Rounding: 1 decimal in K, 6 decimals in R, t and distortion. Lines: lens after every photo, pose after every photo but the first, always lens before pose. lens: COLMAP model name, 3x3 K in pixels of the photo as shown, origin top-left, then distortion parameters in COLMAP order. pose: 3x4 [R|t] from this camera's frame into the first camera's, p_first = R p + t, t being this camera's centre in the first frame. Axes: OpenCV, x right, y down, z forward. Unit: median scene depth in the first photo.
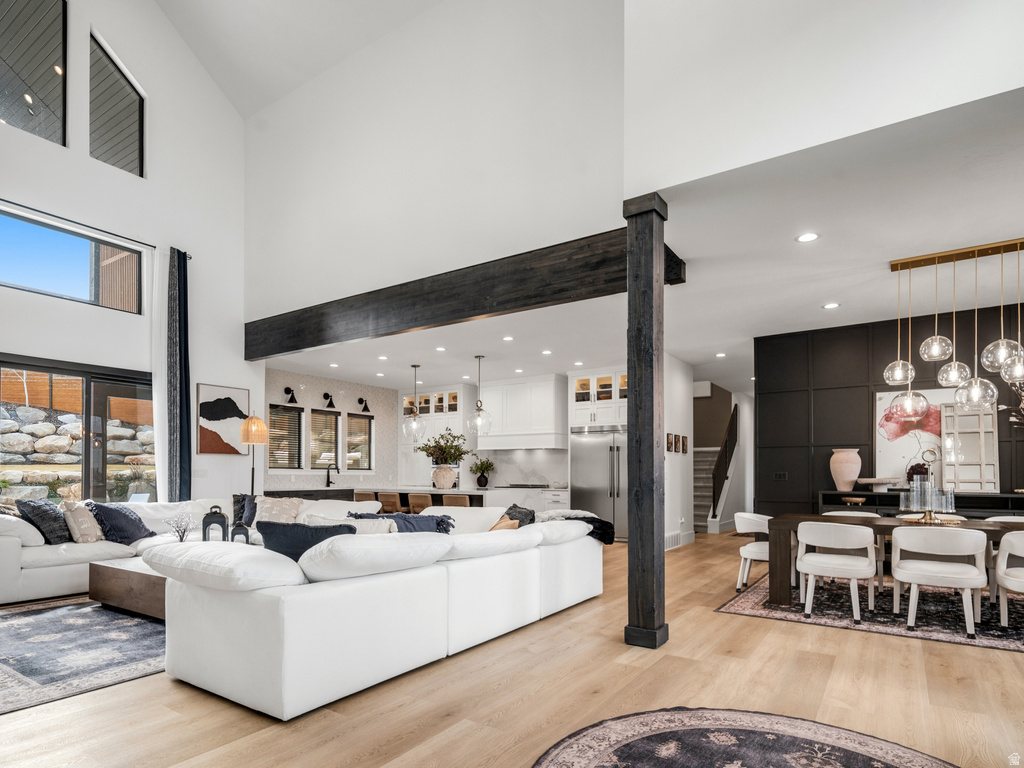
lens RADIAL K [[558.7, 0, 526.9], [0, 558.7, 472.3], [0, 0, 1]] dist [0.004703, 0.000745]
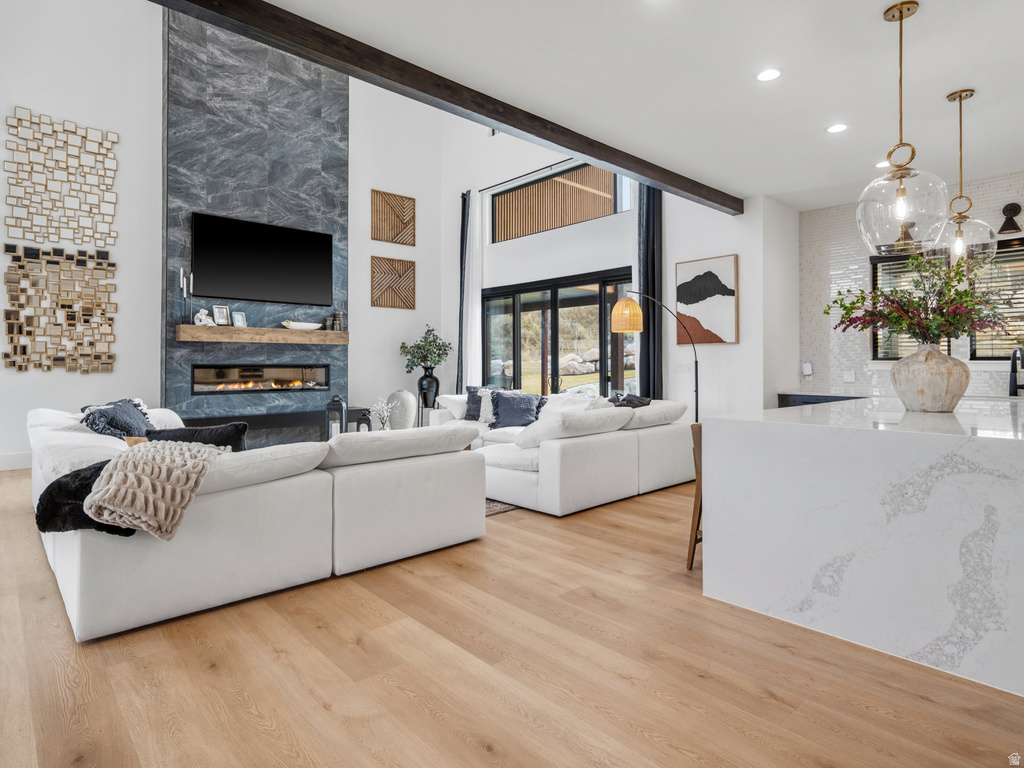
lens RADIAL K [[577.4, 0, 511.5], [0, 577.4, 356.5], [0, 0, 1]] dist [0.004263, 0.000163]
pose [[-0.258334, -0.016923, -0.965907, 0.392995], [0.003359, 0.999825, -0.018415, 0.000005], [0.966050, -0.008002, -0.258232, 1.140555]]
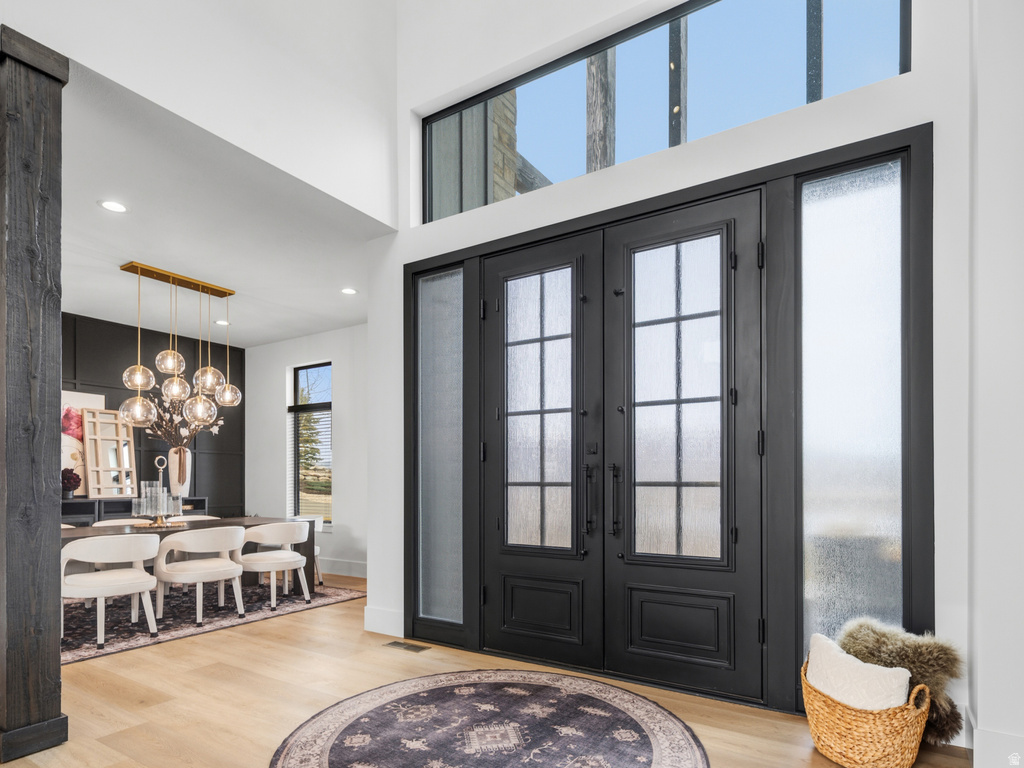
lens RADIAL K [[553.6, 0, 511.6], [0, 553.6, 479.8], [0, 0, 1]] dist [0.004425, 0.000957]
pose [[-0.016763, 0.000184, 0.999859, -0.233313], [-0.005849, 0.999983, -0.000282, -0.000937], [-0.999842, -0.005853, -0.016762, 0.256540]]
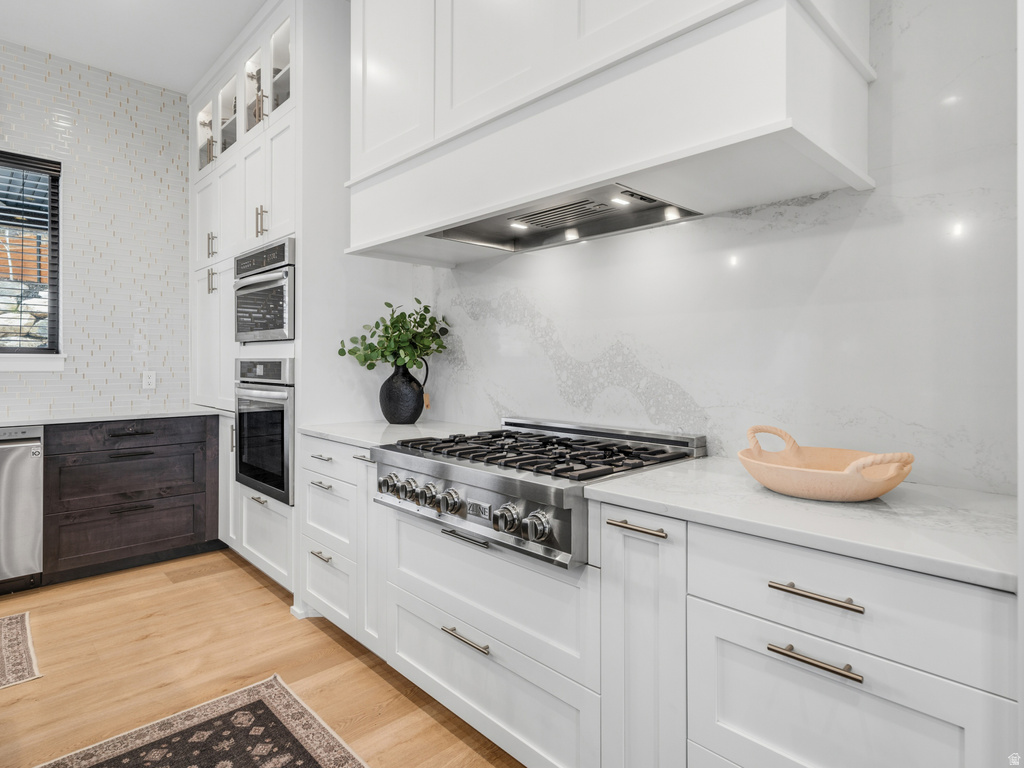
lens RADIAL K [[567.3, 0, 515.6], [0, 567.3, 359.0], [0, 0, 1]] dist [0.004558, 0.015628]
pose [[0.972420, -0.000024, -0.233237, 0.037493], [-0.001199, 0.999986, -0.005101, 0.000769], [0.233234, 0.005240, 0.972407, 1.365327]]
